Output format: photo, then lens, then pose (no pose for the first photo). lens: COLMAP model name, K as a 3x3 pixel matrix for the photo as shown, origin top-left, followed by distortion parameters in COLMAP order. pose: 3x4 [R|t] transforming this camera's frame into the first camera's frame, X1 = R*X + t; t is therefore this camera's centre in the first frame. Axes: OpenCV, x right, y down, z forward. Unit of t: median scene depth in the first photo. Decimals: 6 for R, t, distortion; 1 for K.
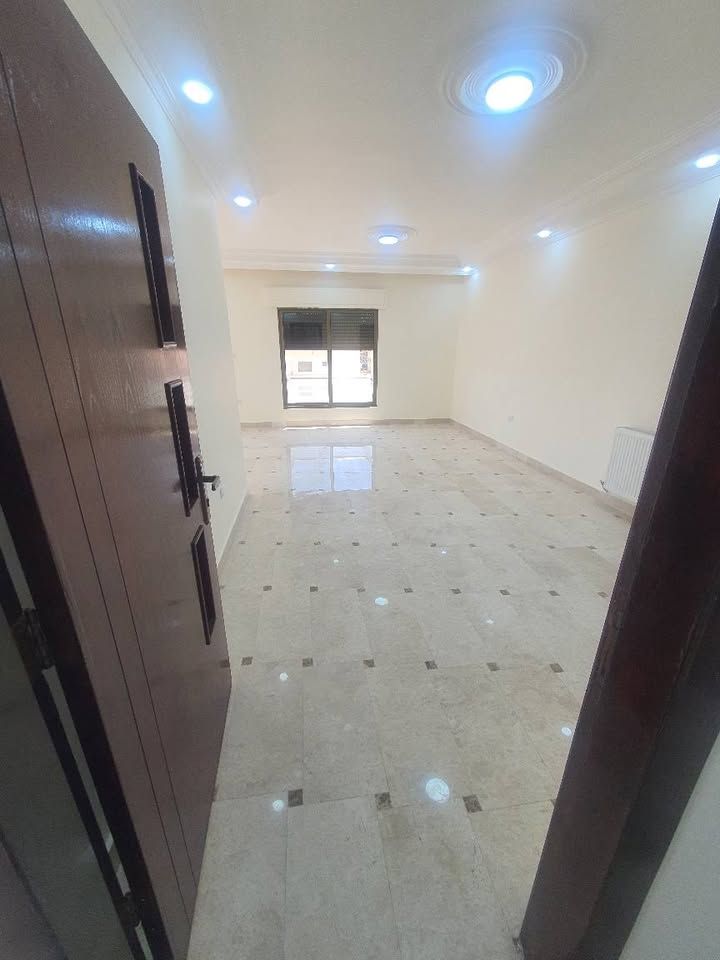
lens RADIAL K [[380.1, 0, 360.0], [0, 380.1, 480.0], [0, 0, 1]] dist [-0.000698, 0.000040]
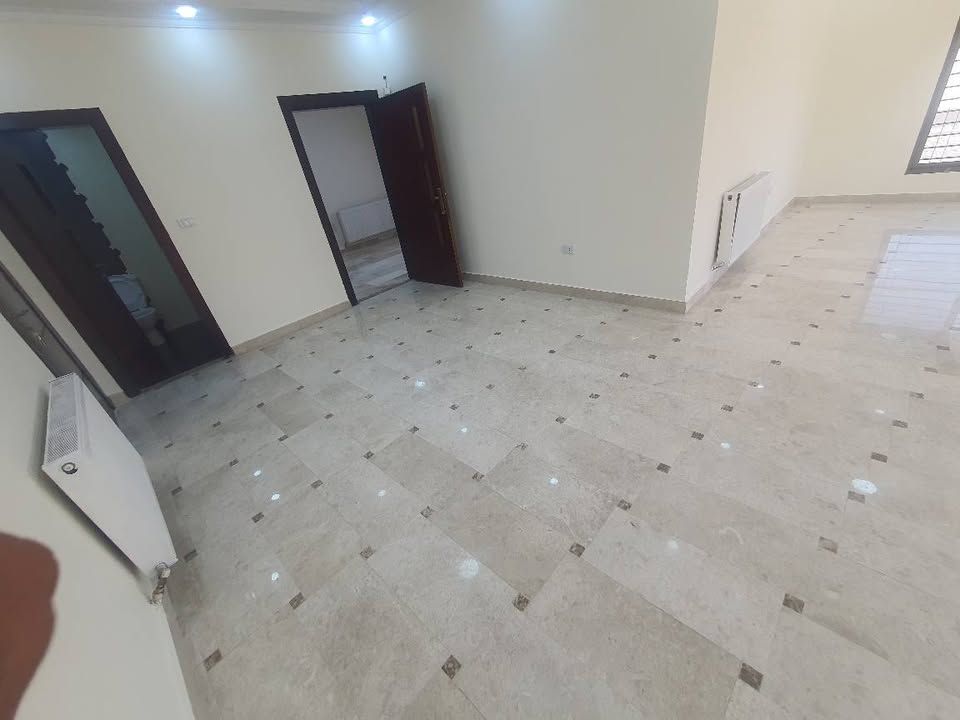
lens RADIAL K [[380.1, 0, 482.9], [0, 380.1, 360.2], [0, 0, 1]] dist [-0.000698, 0.000040]
pose [[-0.770625, 0.418646, -0.480492, 0.438731], [-0.057061, 0.705608, 0.706302, -0.417364], [0.634729, 0.571711, -0.519870, 1.186474]]
